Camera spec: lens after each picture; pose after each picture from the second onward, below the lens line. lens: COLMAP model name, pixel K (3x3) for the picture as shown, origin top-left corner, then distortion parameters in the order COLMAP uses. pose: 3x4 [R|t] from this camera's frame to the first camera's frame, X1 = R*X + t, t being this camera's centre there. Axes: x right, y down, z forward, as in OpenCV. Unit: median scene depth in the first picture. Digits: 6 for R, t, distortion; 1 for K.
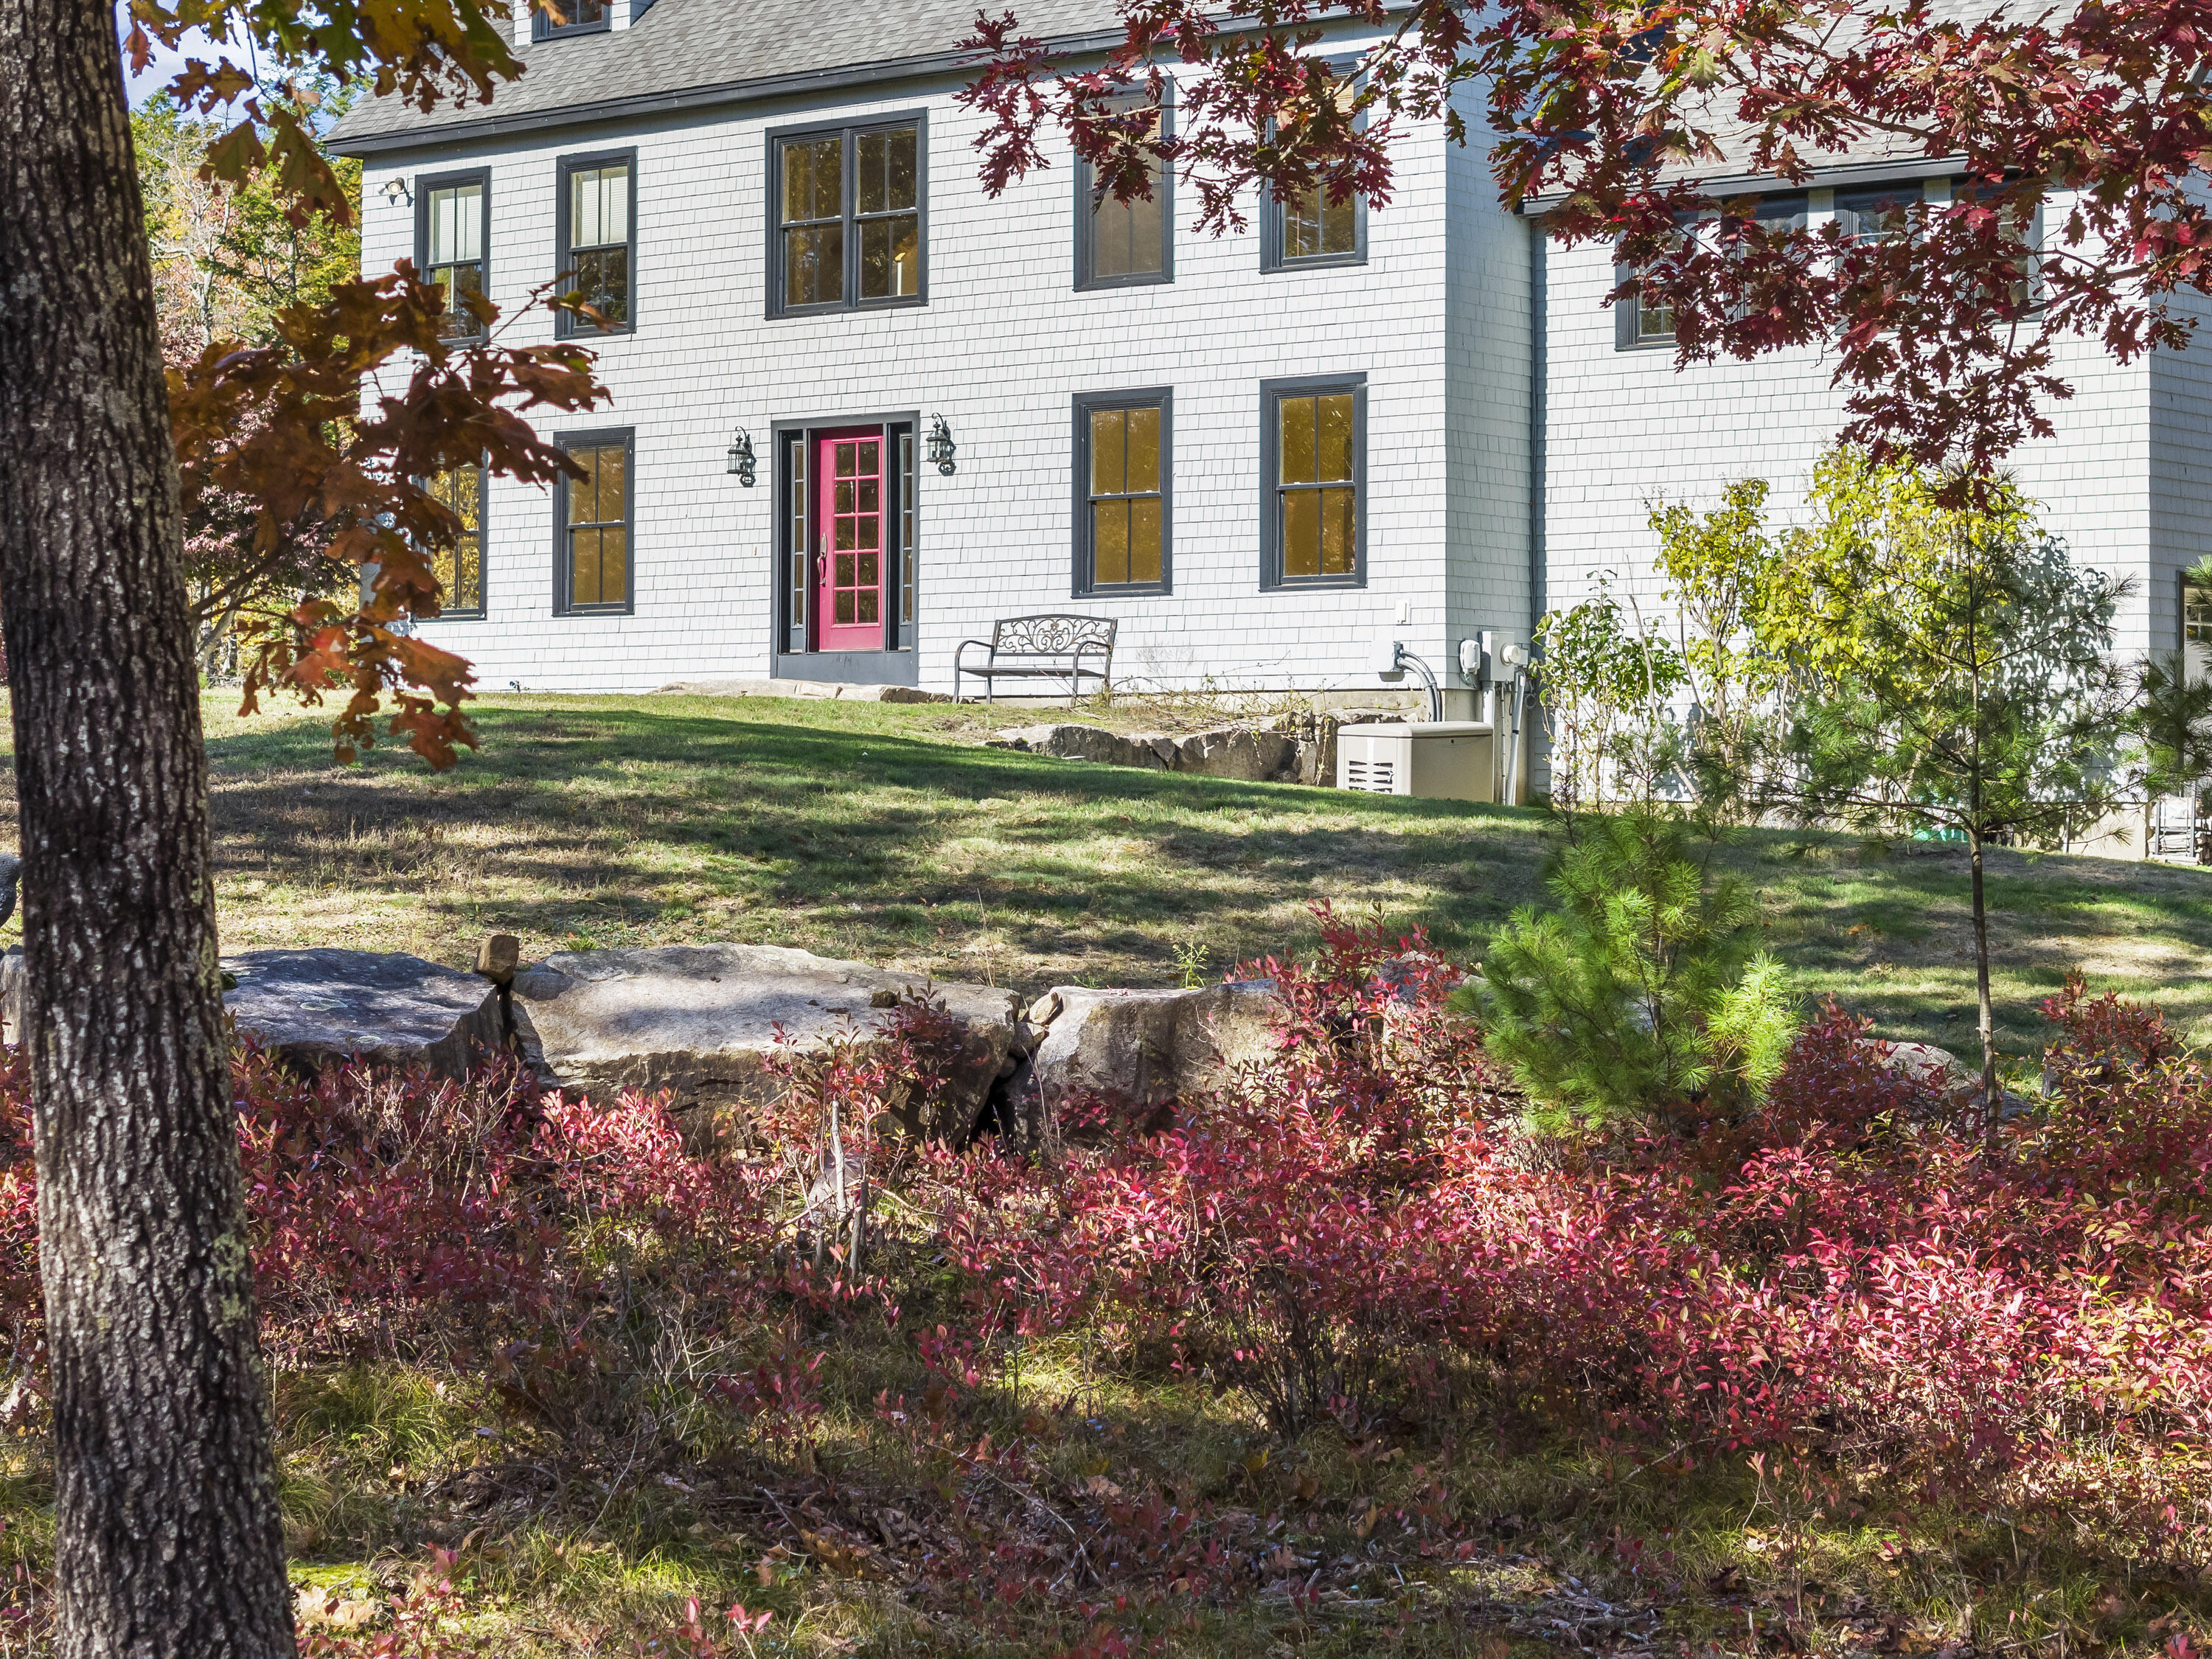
lens RADIAL K [[4767.5, 0, 1253.0], [0, 4767.5, 892.5], [0, 0, 1]] dist [-0.312925, 0.000000]
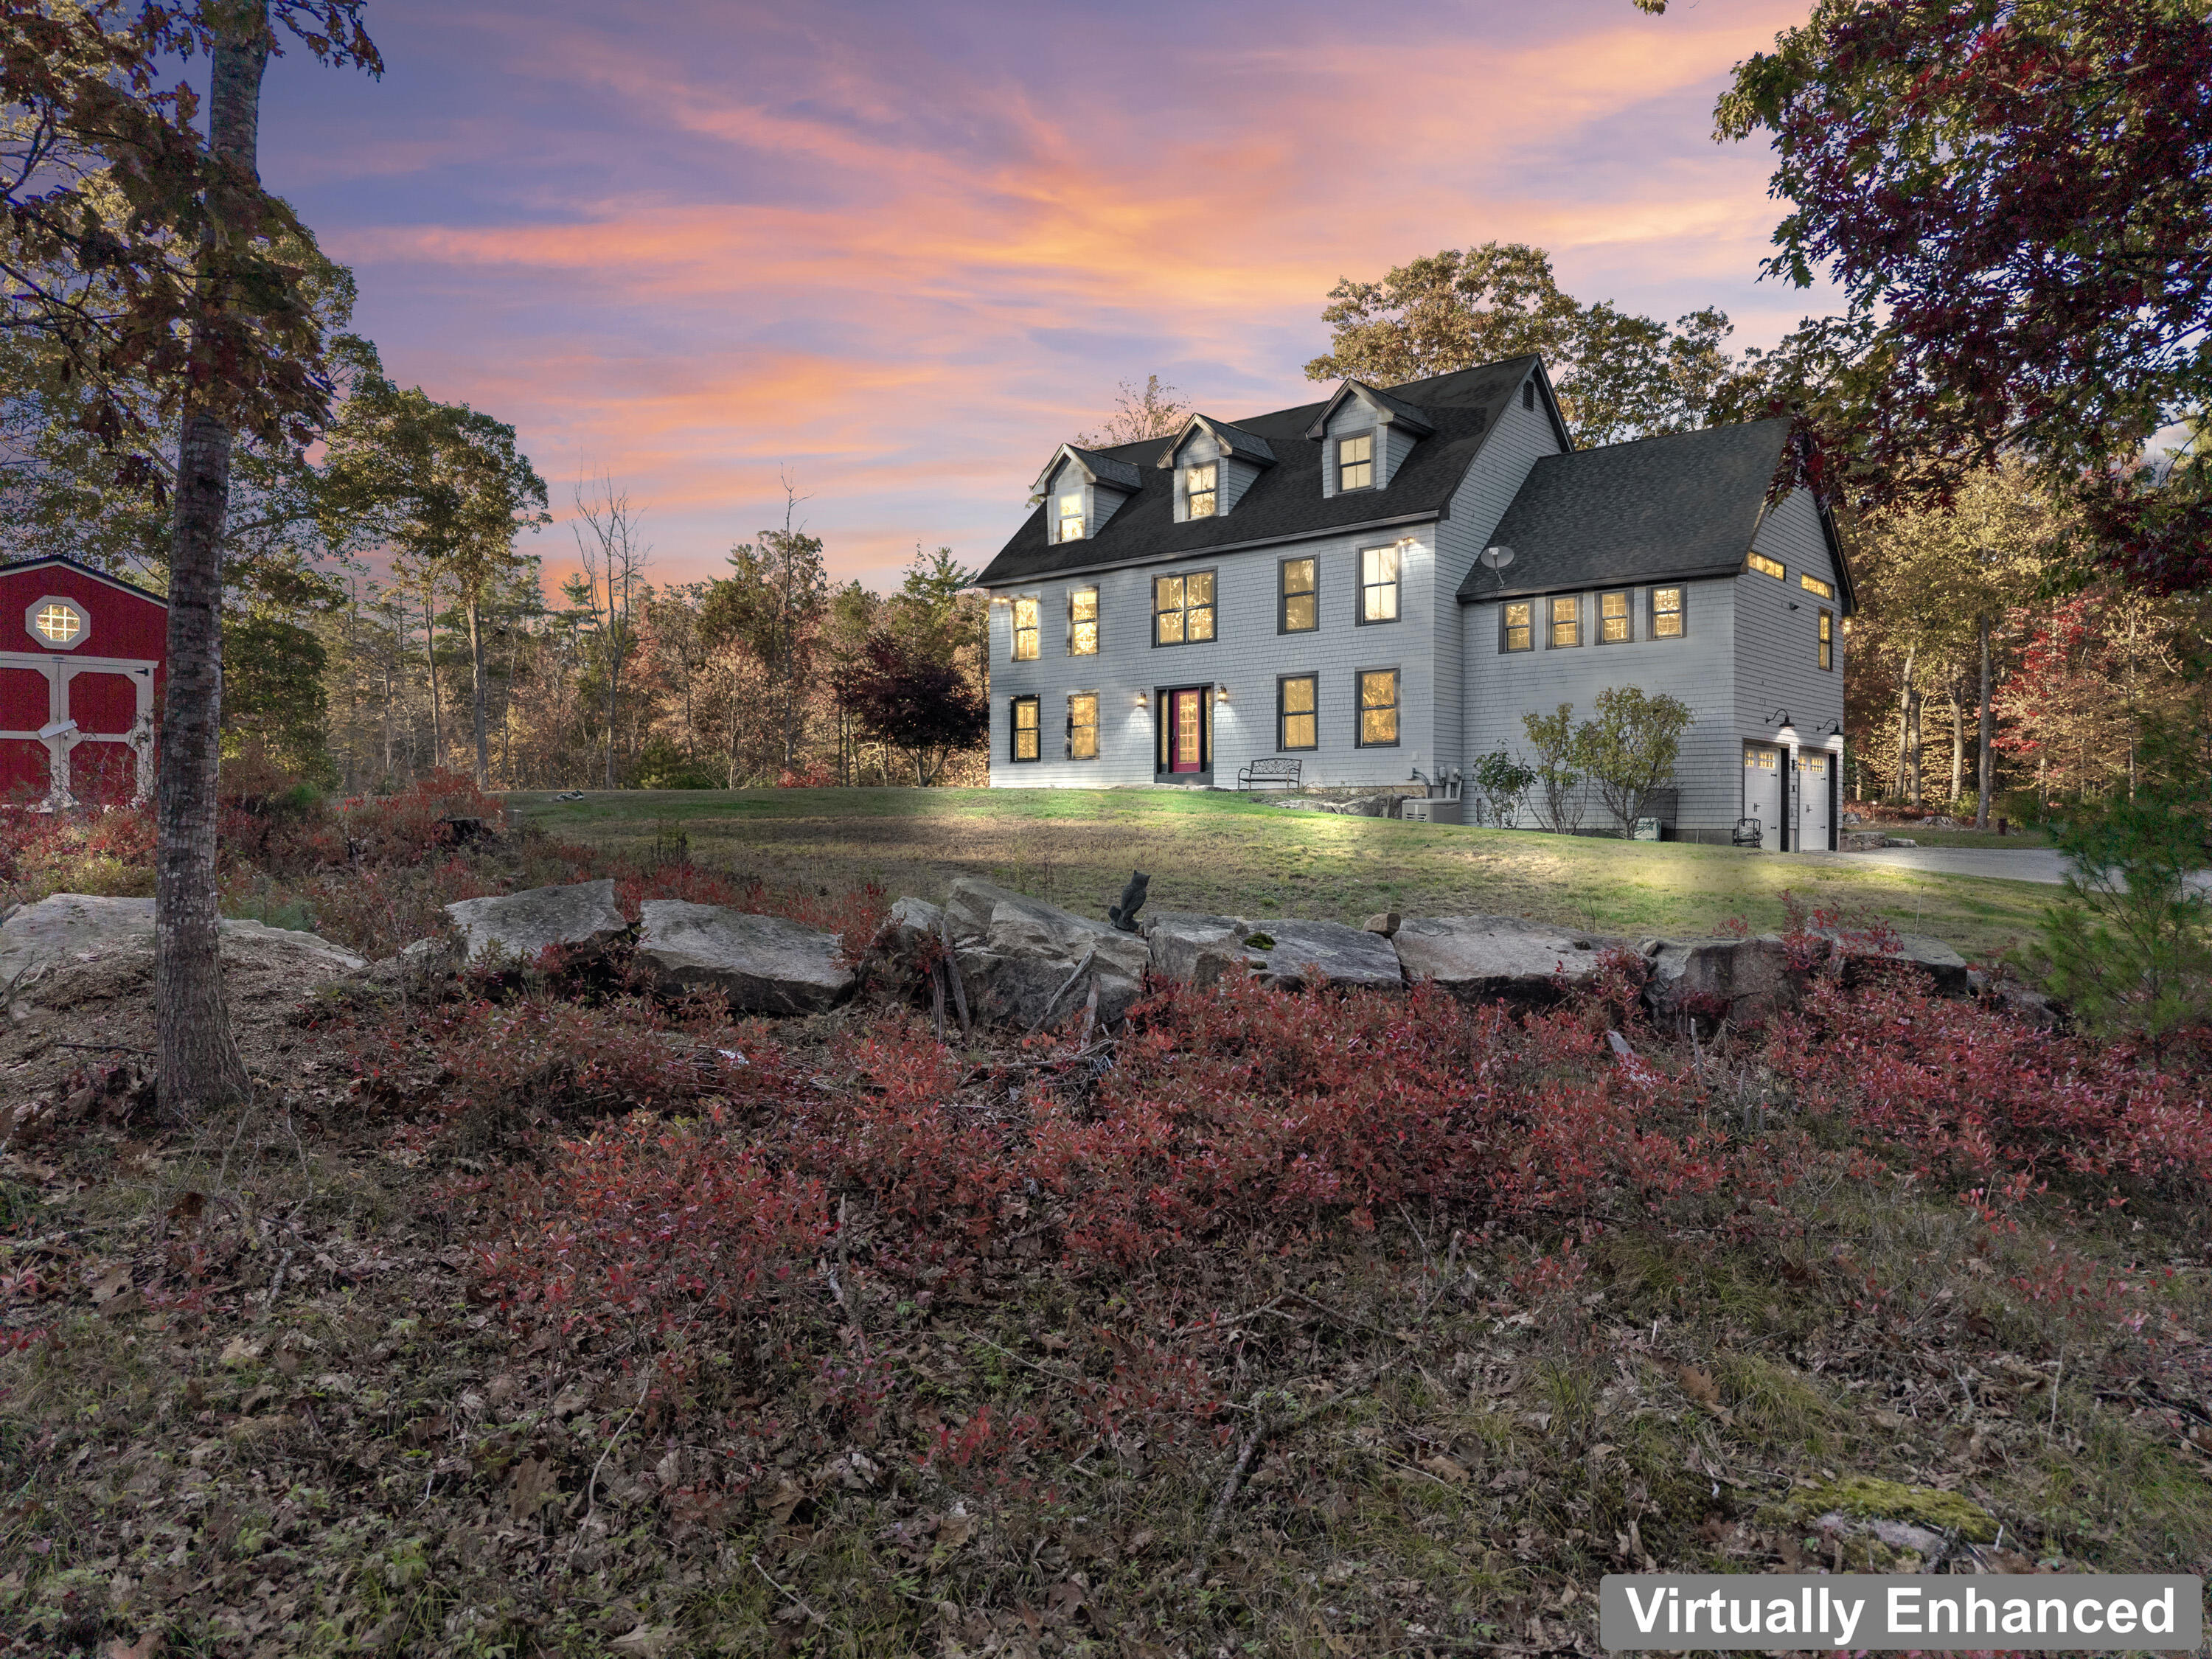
lens RADIAL K [[1521.2, 0, 1137.0], [0, 1521.2, 853.3], [0, 0, 1]] dist [0.013705, -0.026419]
pose [[0.999610, -0.000569, -0.027932, -0.100992], [0.000551, 1.000000, -0.000653, -0.005237], [0.027933, 0.000637, 0.999610, 0.163379]]
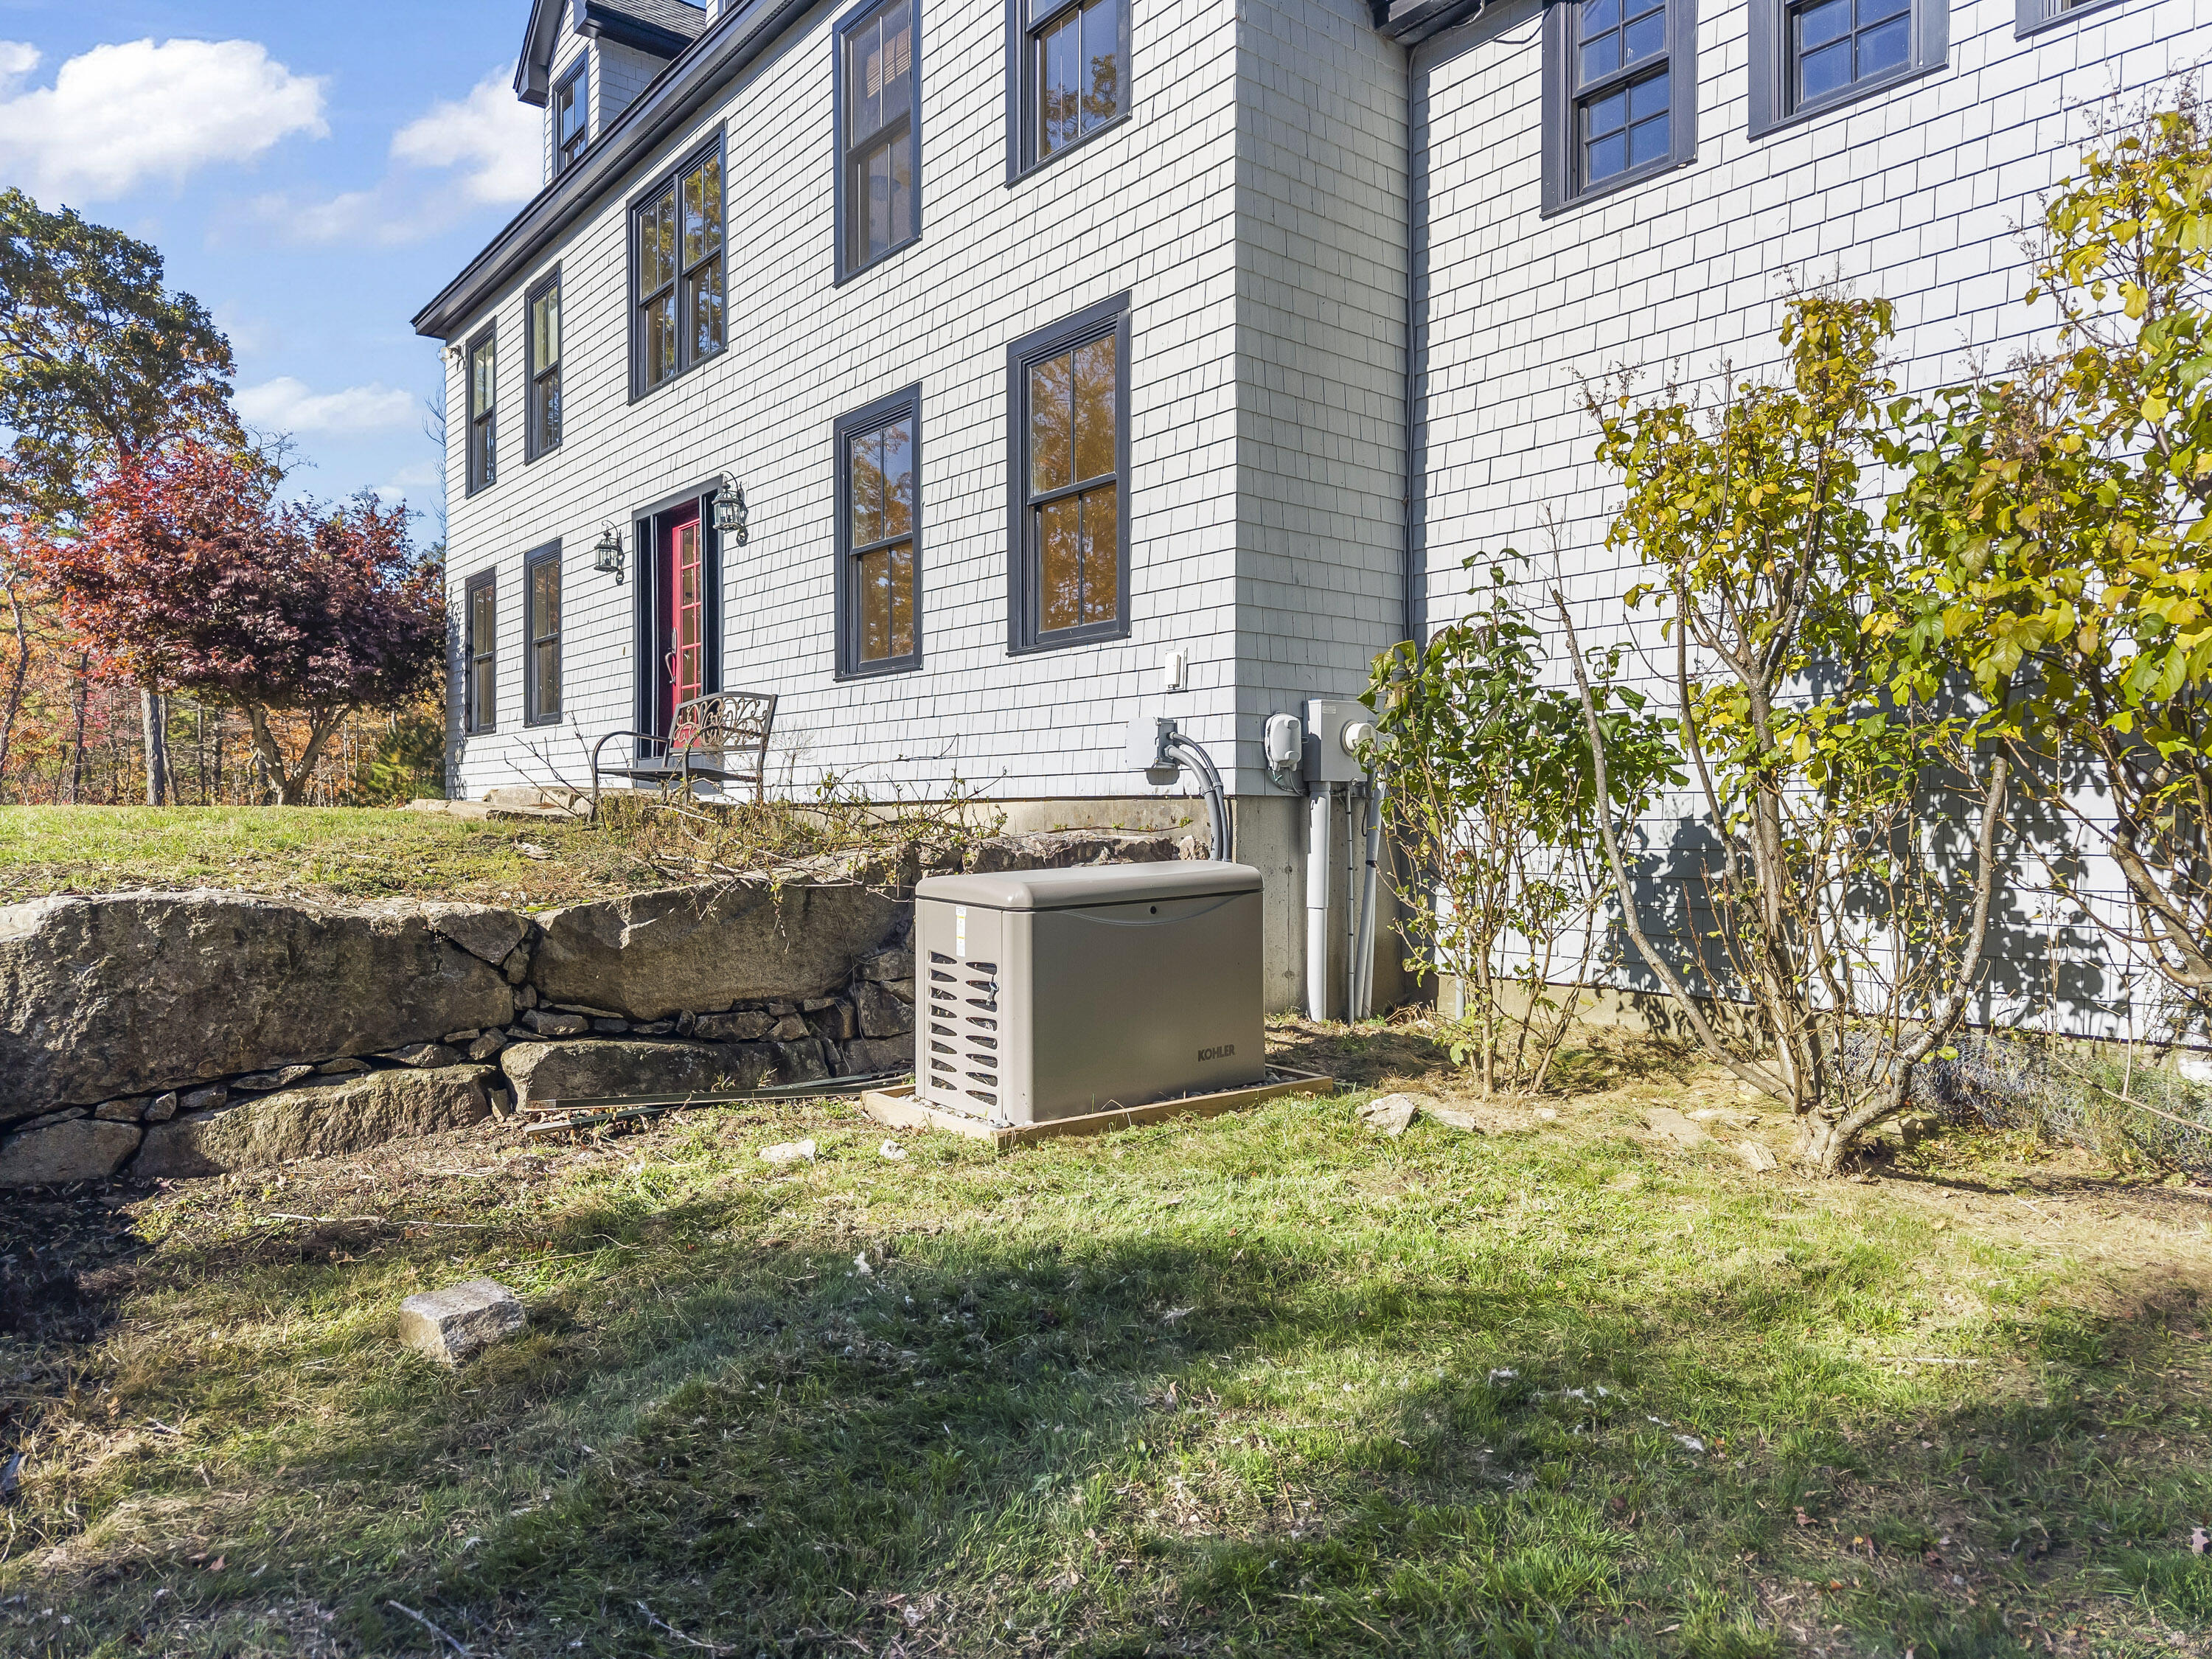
lens RADIAL K [[1521.2, 0, 1122.0], [0, 1521.2, 829.4], [0, 0, 1]] dist [0.013705, -0.026419]
pose [[0.974512, 0.000327, -0.224337, 0.069950], [-0.004253, 0.999846, -0.017016, -0.035895], [0.224297, 0.017536, 0.974363, 0.826255]]
